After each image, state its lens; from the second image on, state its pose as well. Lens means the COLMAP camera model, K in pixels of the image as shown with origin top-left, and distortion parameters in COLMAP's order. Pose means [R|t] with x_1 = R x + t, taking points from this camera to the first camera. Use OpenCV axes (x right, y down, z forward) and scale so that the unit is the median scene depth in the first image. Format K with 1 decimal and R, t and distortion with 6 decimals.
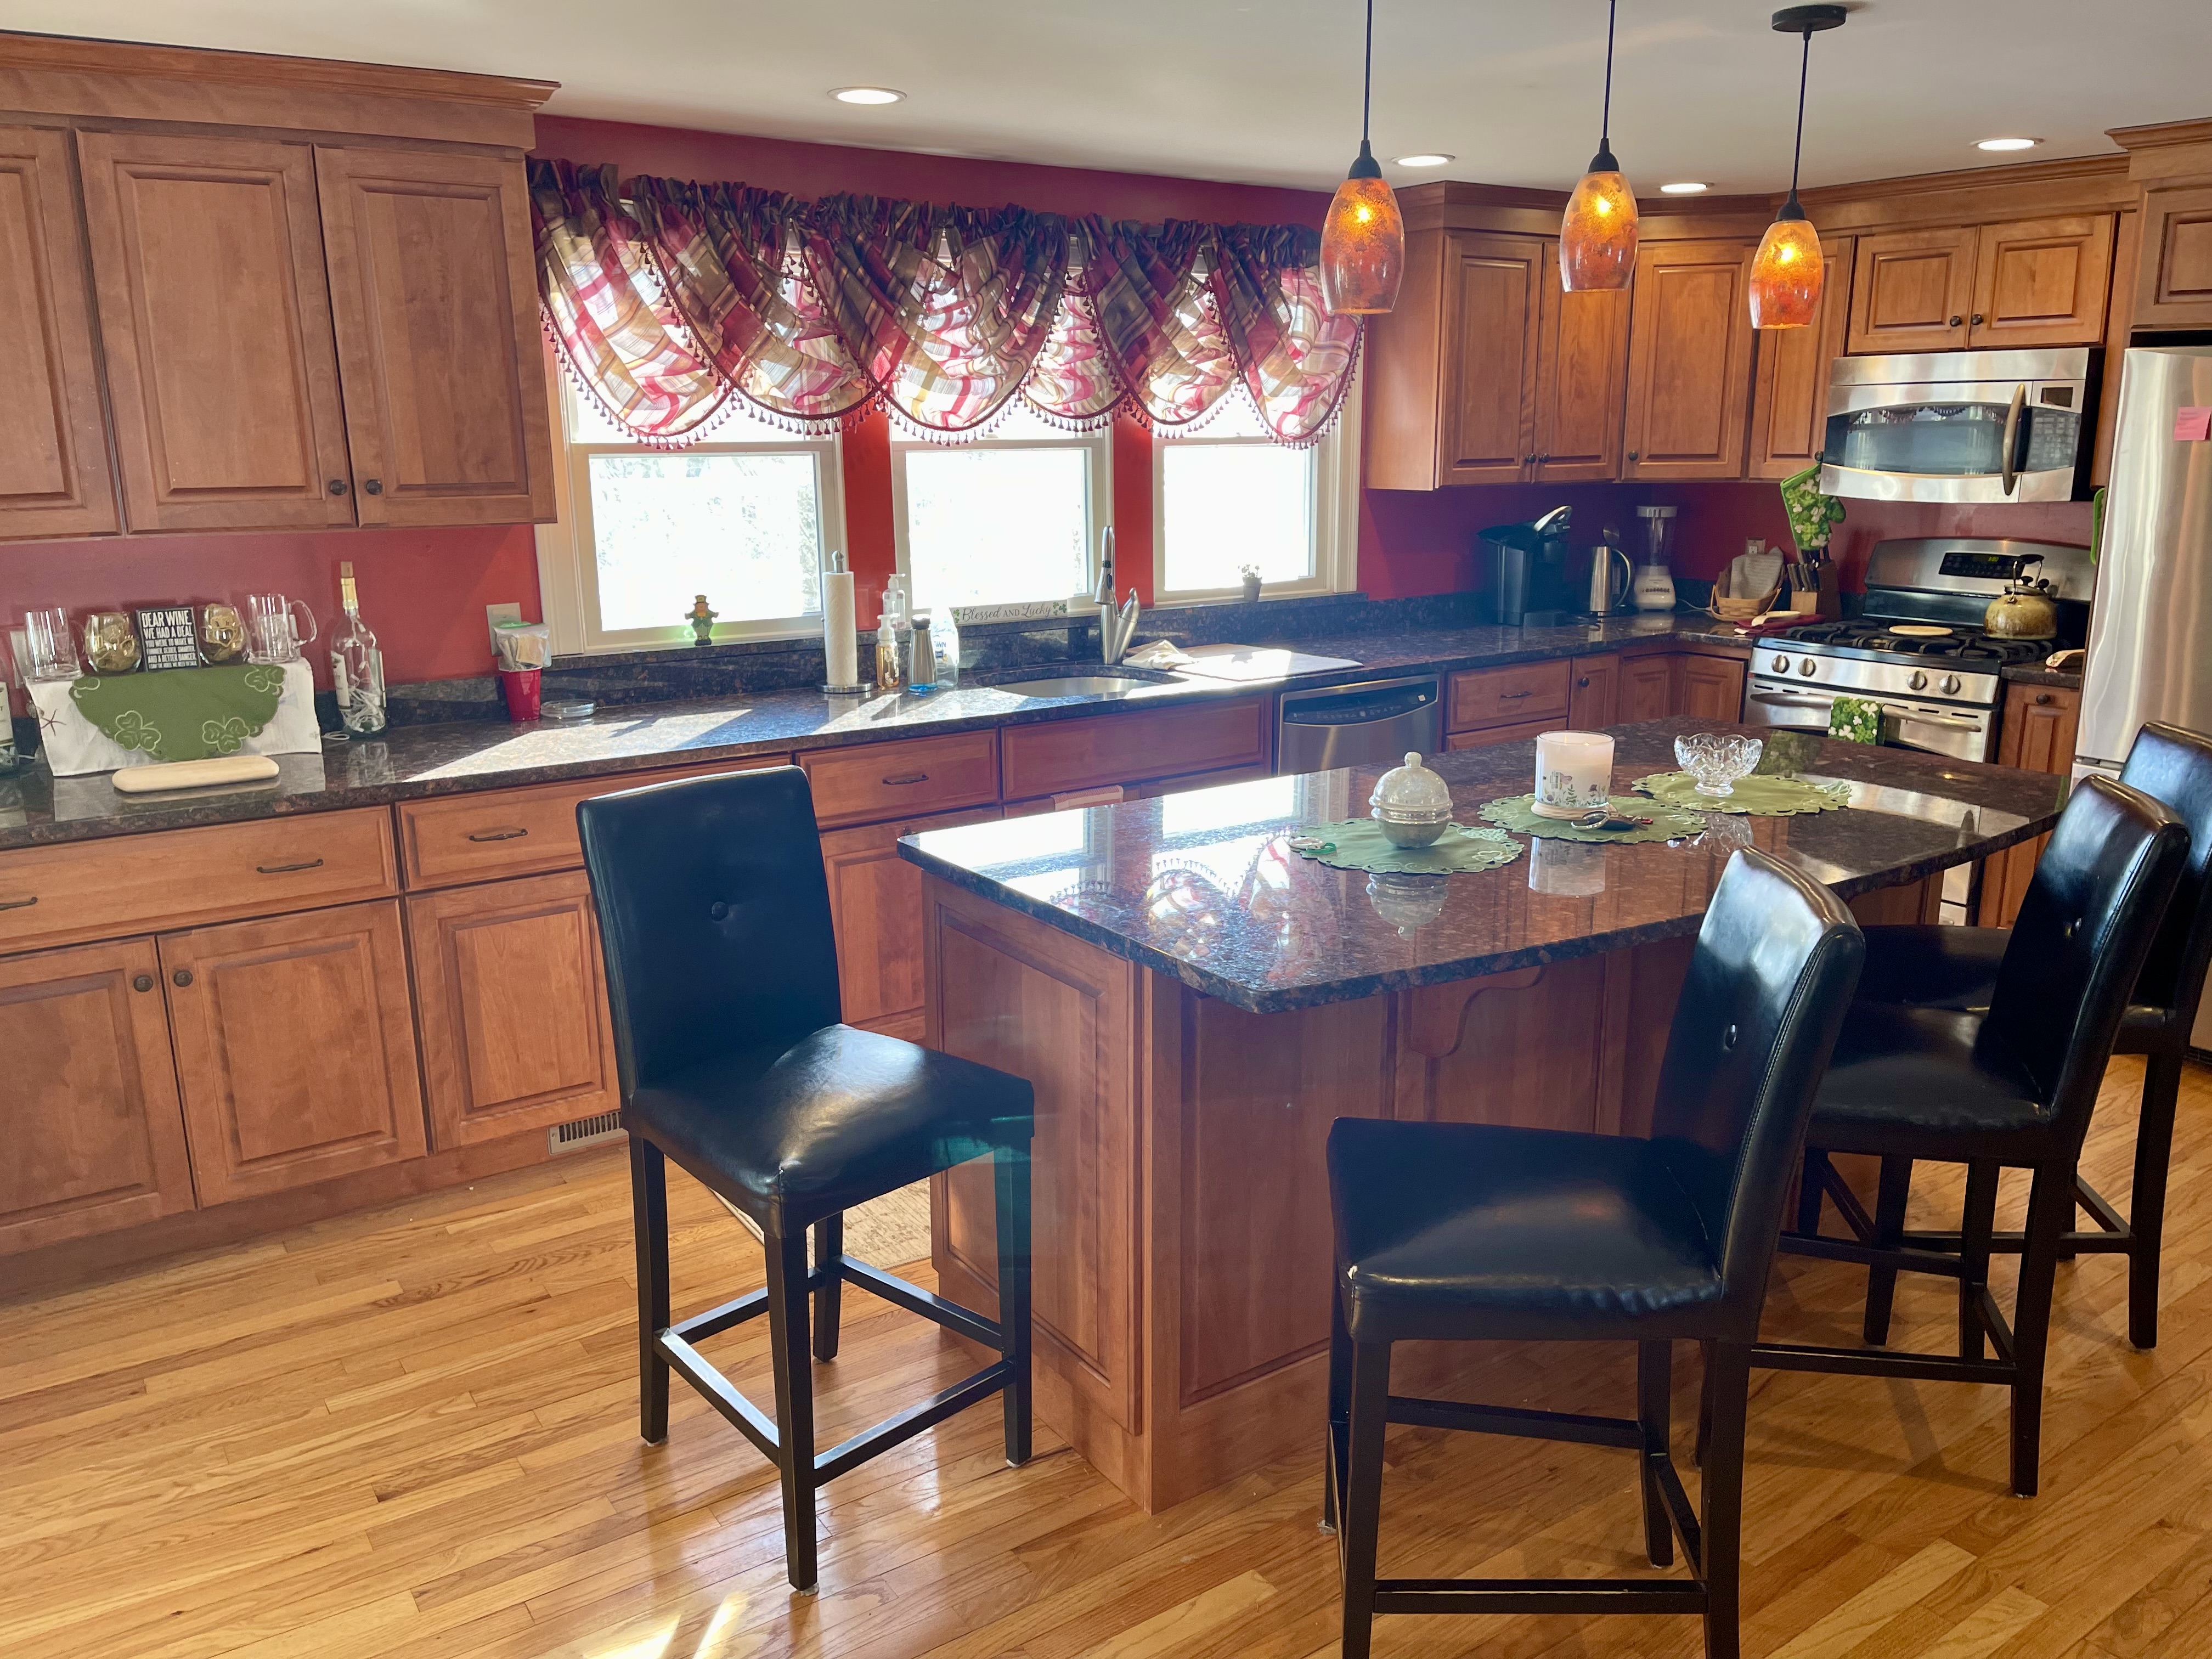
lens RADIAL K [[1673.3, 0, 1119.0], [0, 1673.3, 838.1], [0, 0, 1]] dist [0.076230, -0.101449]
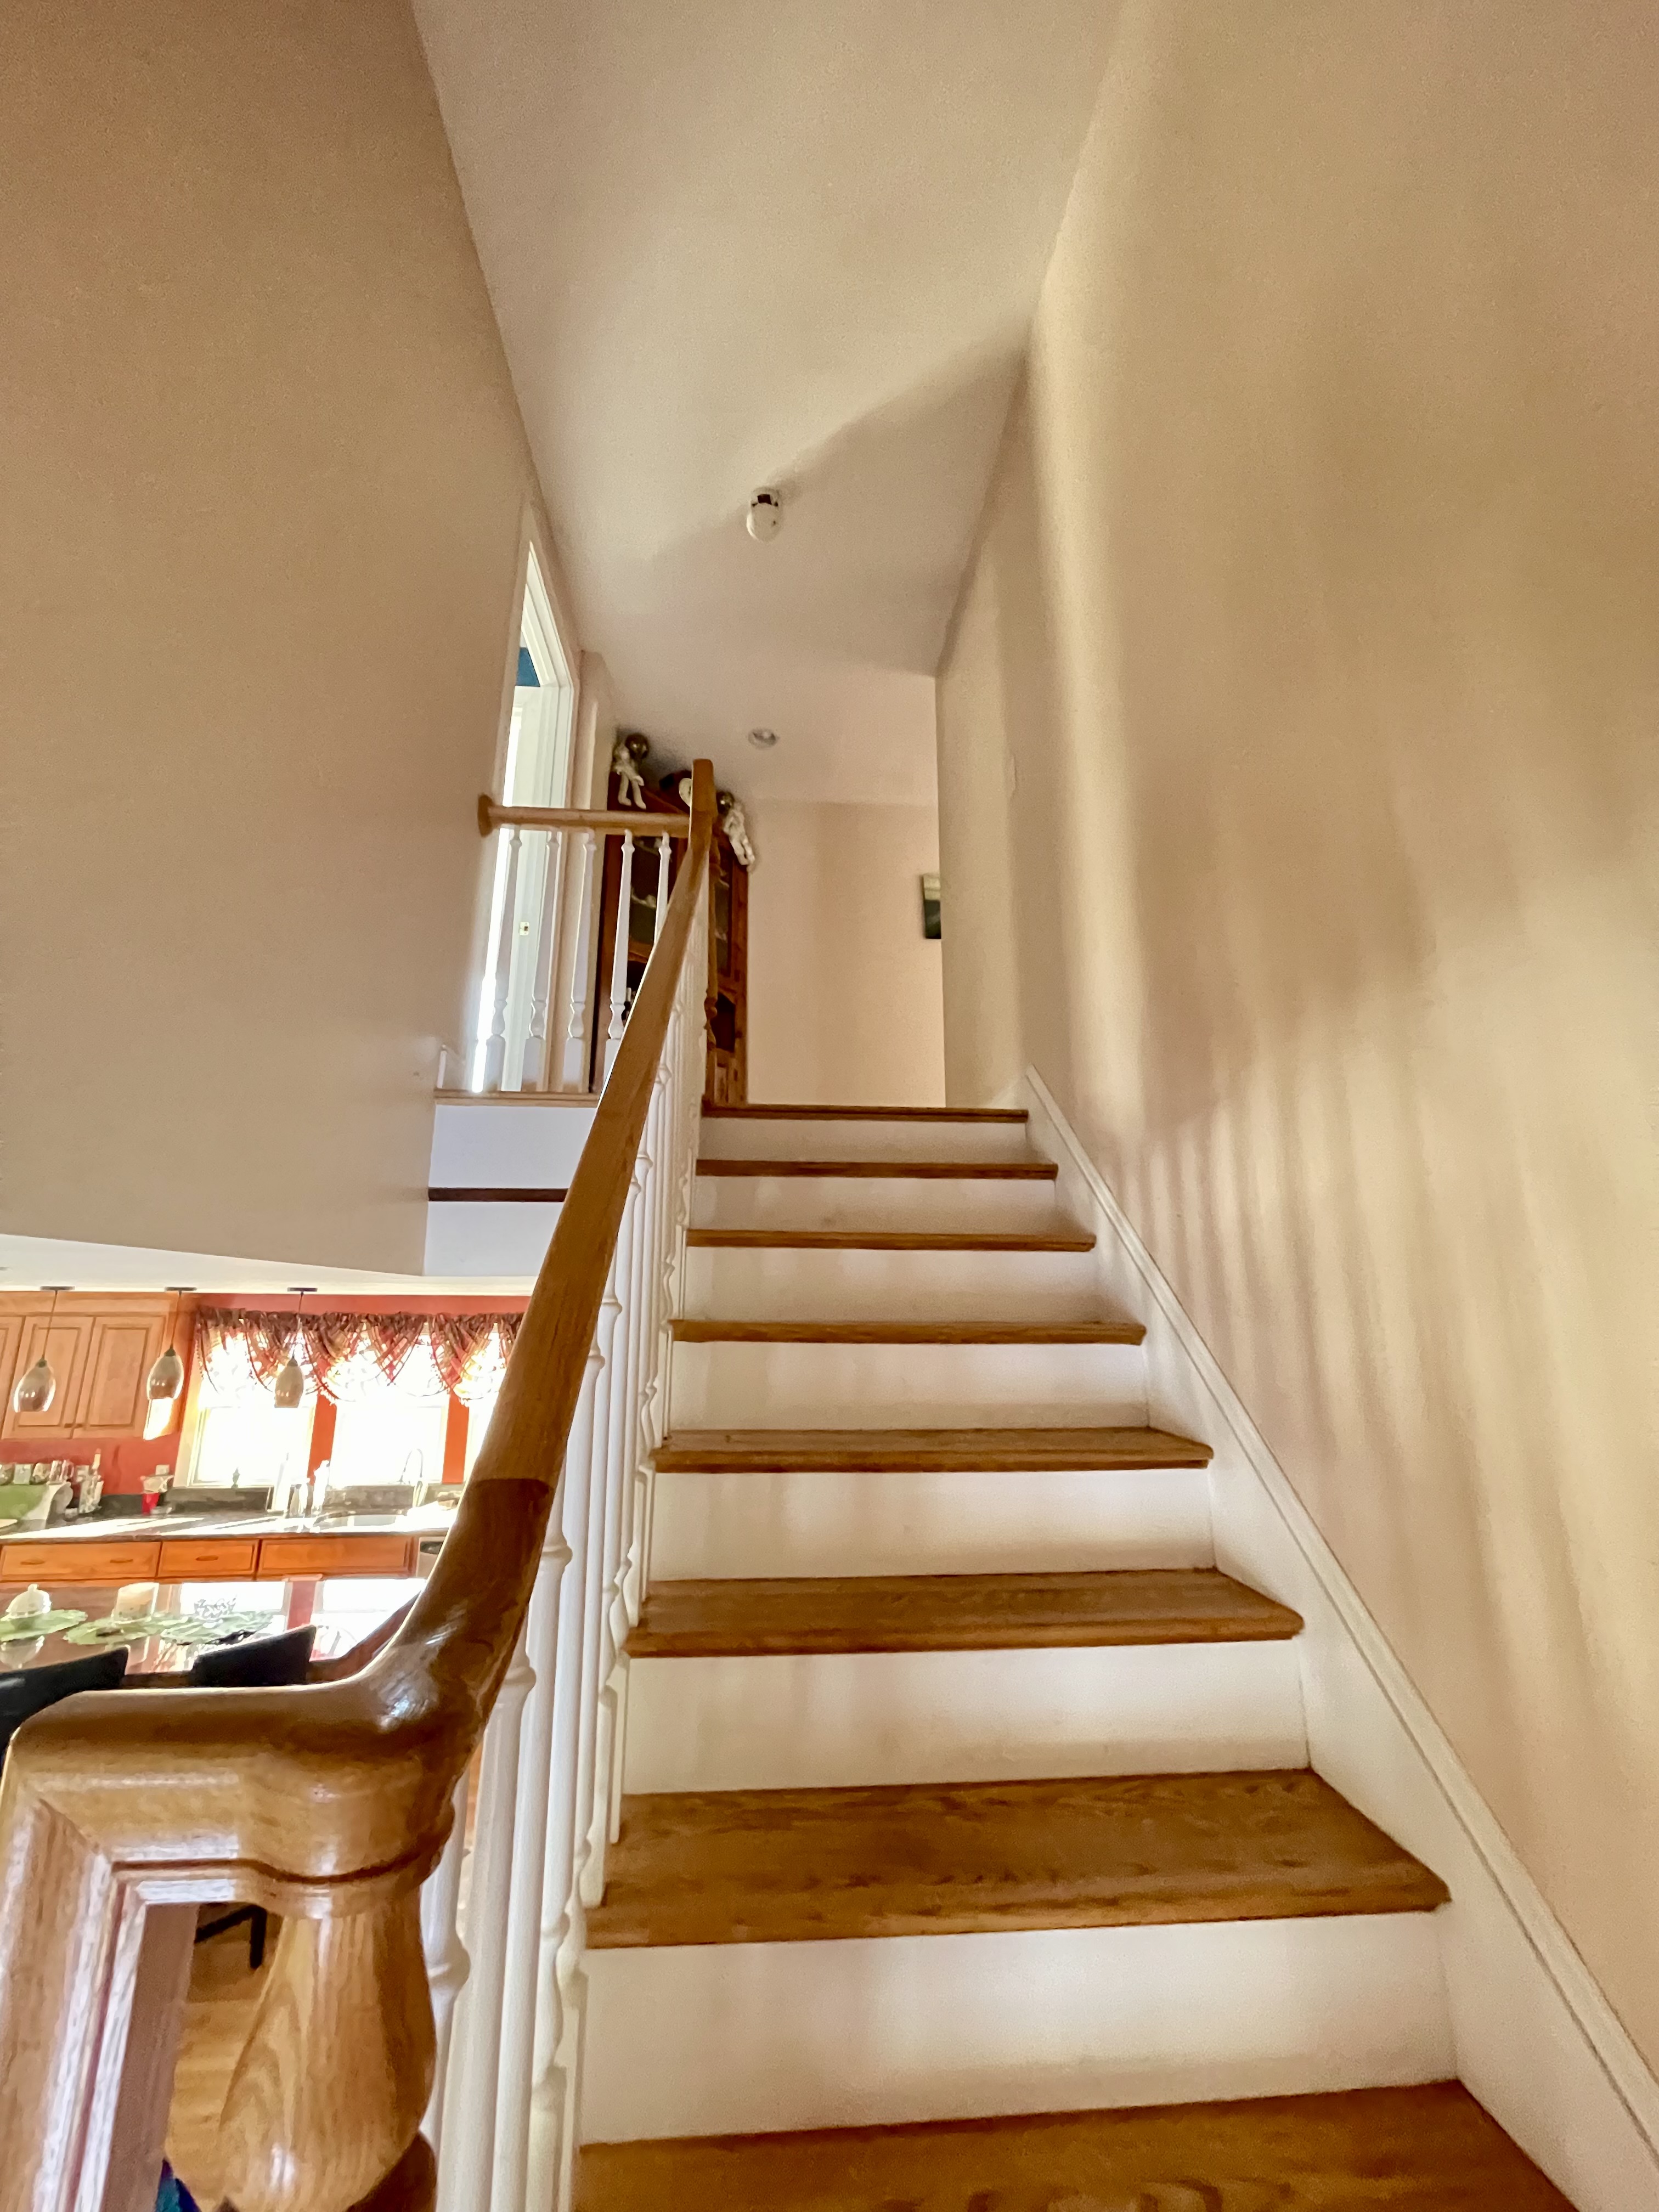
lens RADIAL K [[890.3, 0, 830.7], [0, 890.3, 1103.6], [0, 0, 1]] dist [-0.002316, 0.001071]
pose [[0.869996, -0.109148, -0.480825, 1.432520], [-0.124354, 0.895091, -0.428191, -0.195769], [0.477119, 0.432317, 0.765153, 0.175952]]
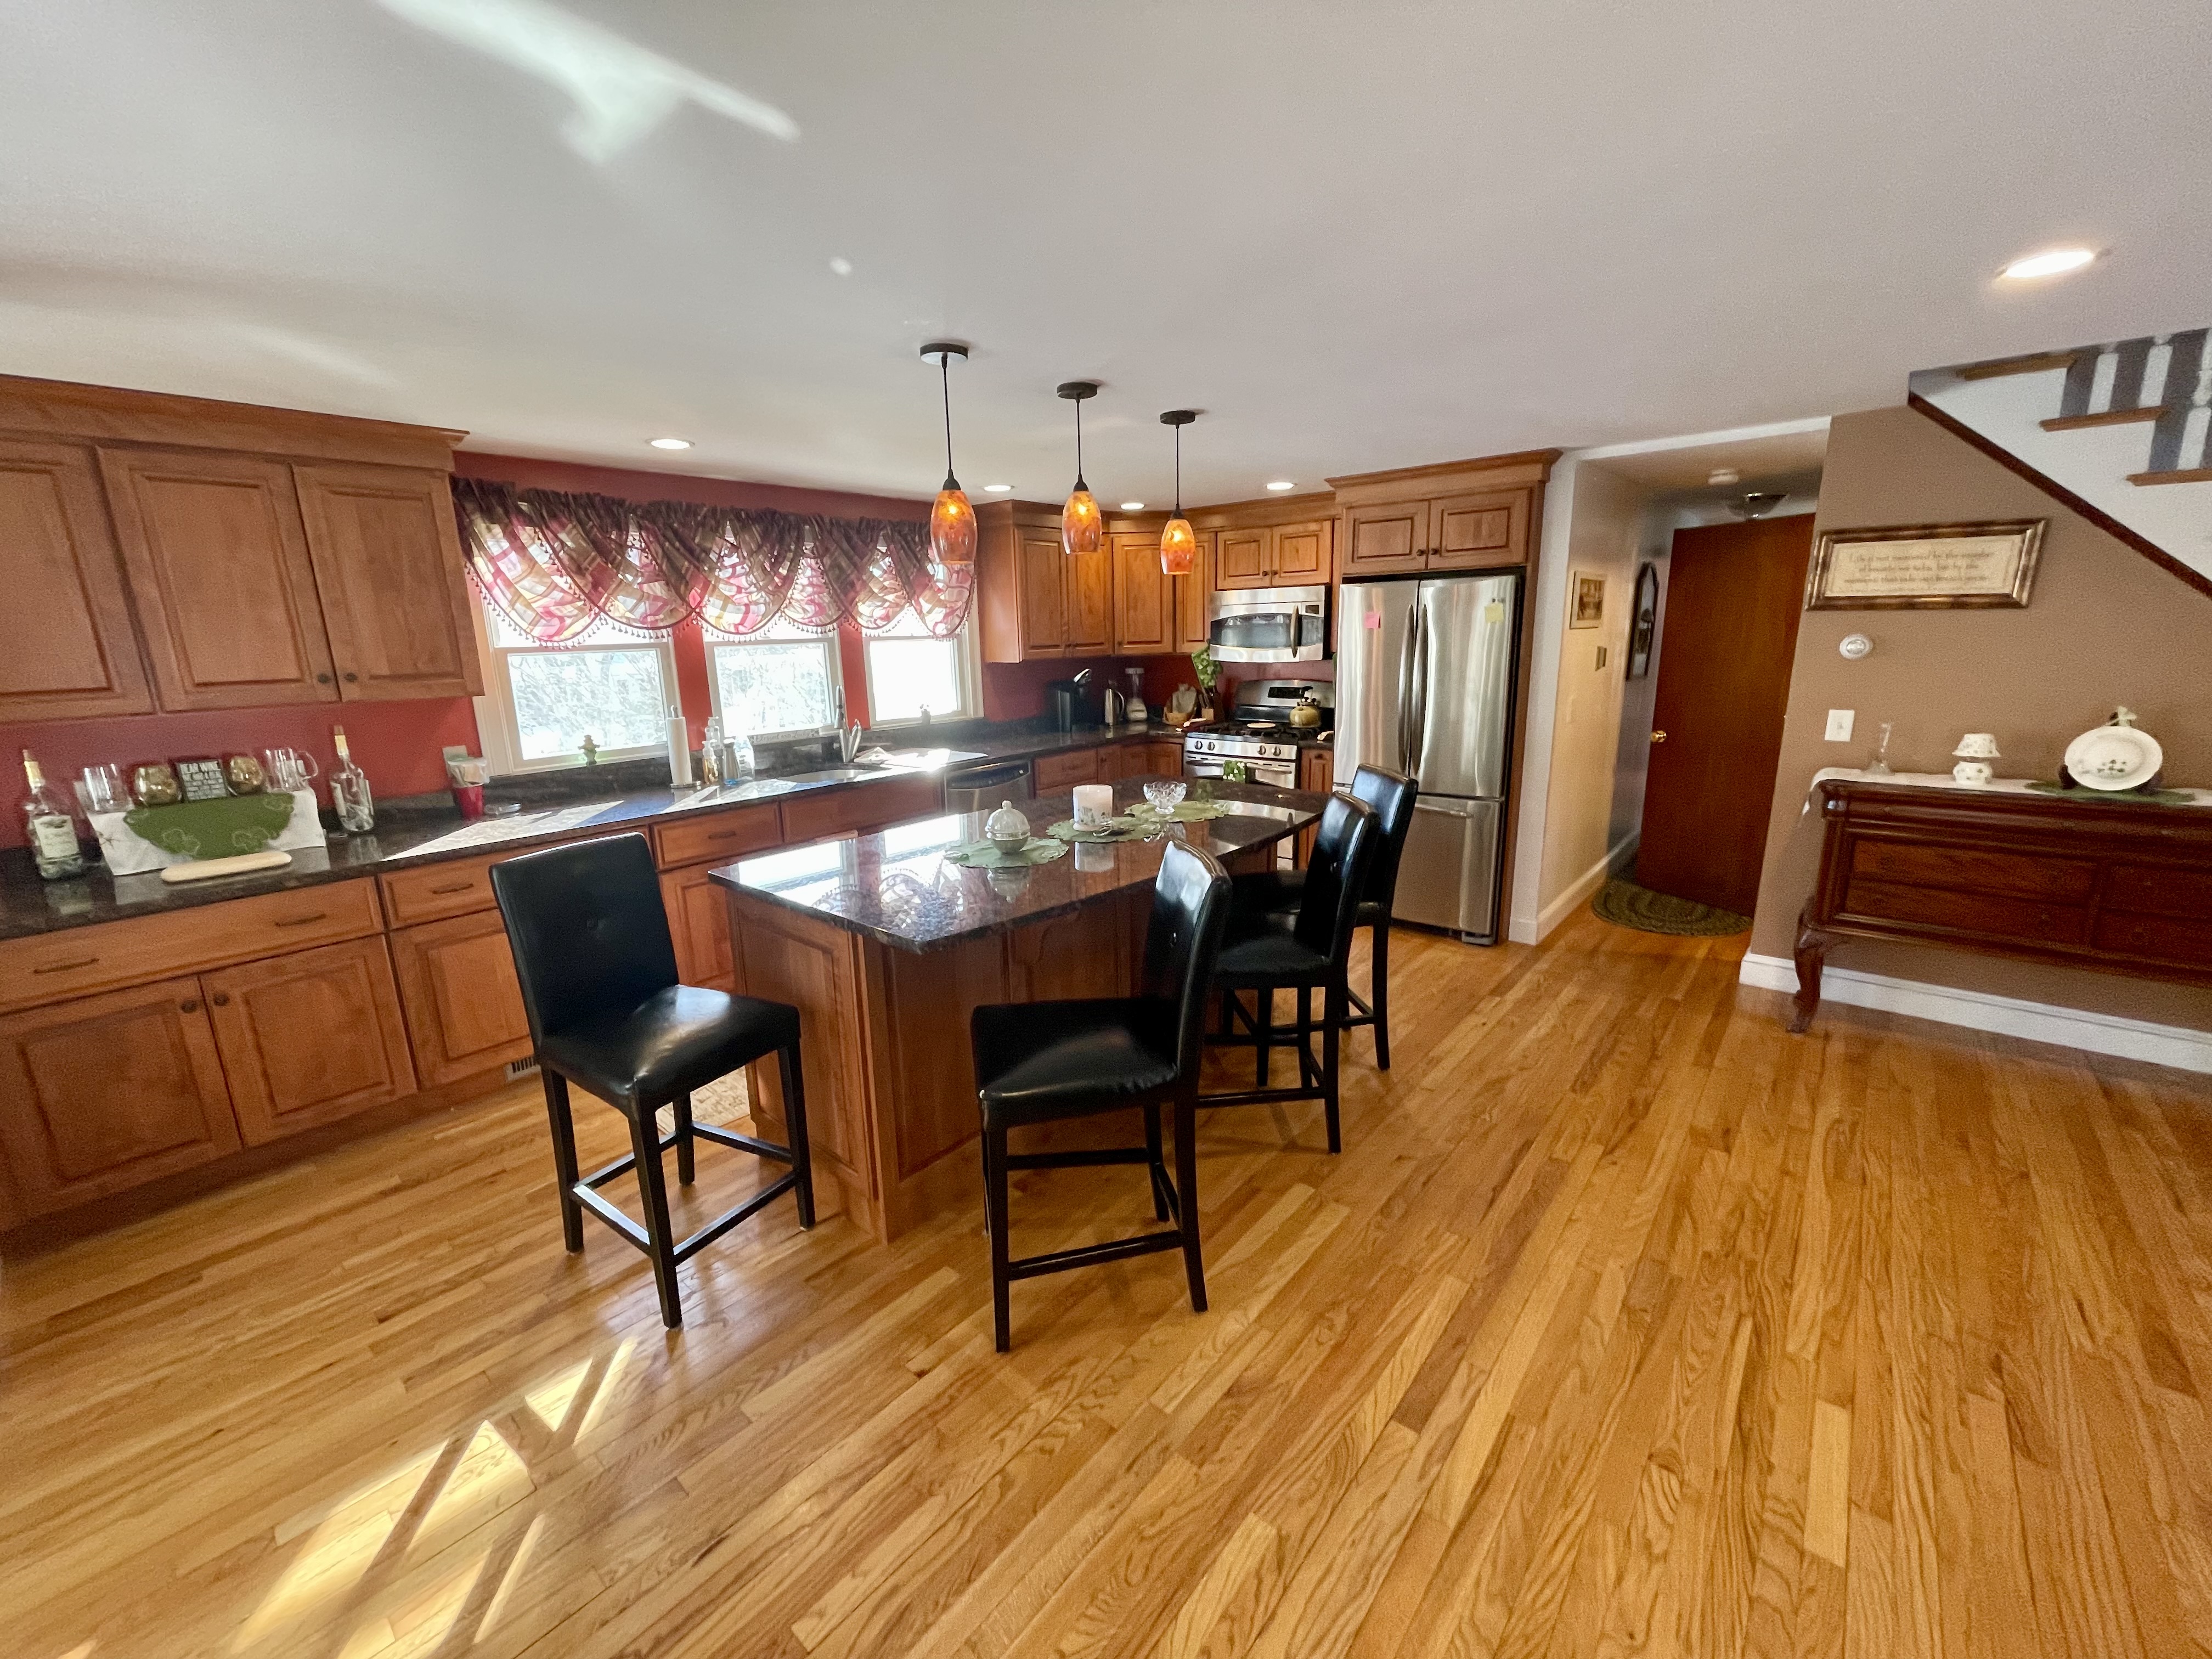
lens RADIAL K [[890.3, 0, 1093.2], [0, 890.3, 828.4], [0, 0, 1]] dist [-0.002316, 0.001071]
pose [[0.969196, -0.071733, 0.235615, 0.027165], [0.077372, 0.996893, -0.014765, 0.000494], [-0.233824, 0.032540, 0.971734, 0.027194]]
